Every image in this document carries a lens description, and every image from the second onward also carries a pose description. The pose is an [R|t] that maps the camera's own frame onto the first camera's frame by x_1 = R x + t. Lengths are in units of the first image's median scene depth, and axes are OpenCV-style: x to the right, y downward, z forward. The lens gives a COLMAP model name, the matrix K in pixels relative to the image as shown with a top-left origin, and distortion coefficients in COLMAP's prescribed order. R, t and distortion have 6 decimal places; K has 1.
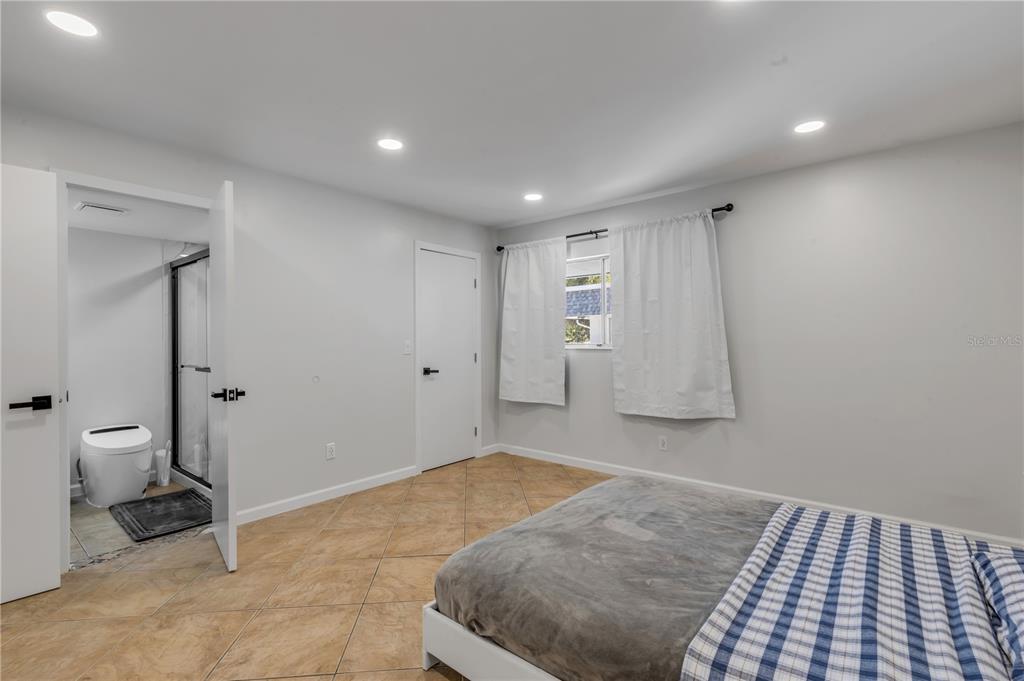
lens RADIAL K [[474.7, 0, 512.0], [0, 474.7, 340.5], [0, 0, 1]] dist [0.001617, -0.000110]
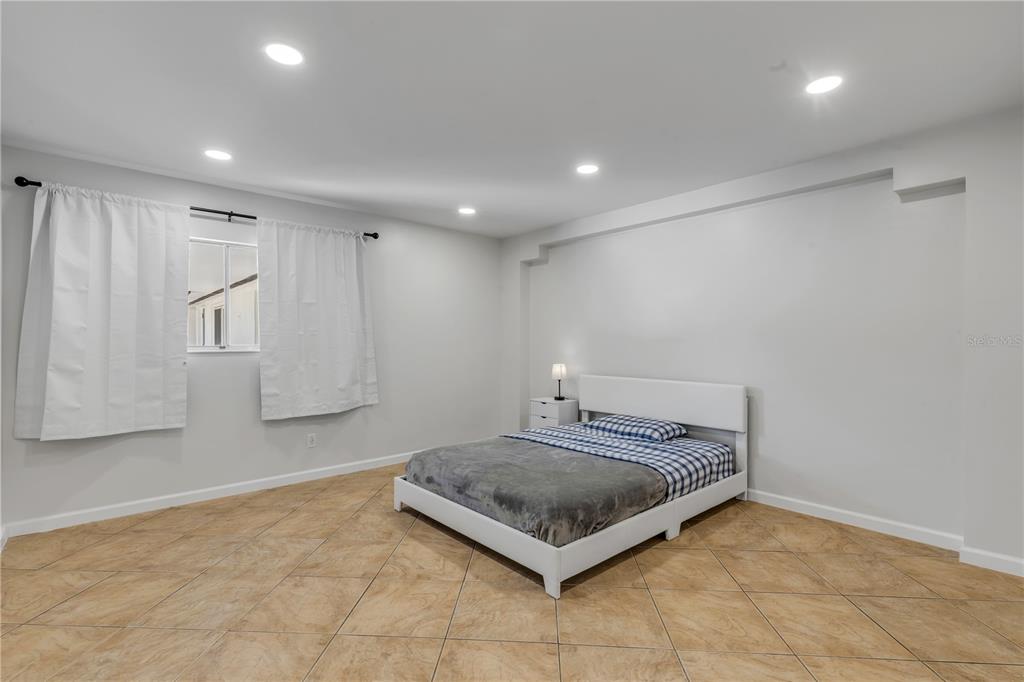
lens RADIAL K [[474.7, 0, 512.0], [0, 474.7, 341.0], [0, 0, 1]] dist [0.001617, -0.000110]
pose [[0.136196, 0.006865, 0.990658, -0.637379], [0.002695, 0.999970, -0.007300, 0.006755], [-0.990678, 0.003664, 0.136174, 0.413679]]
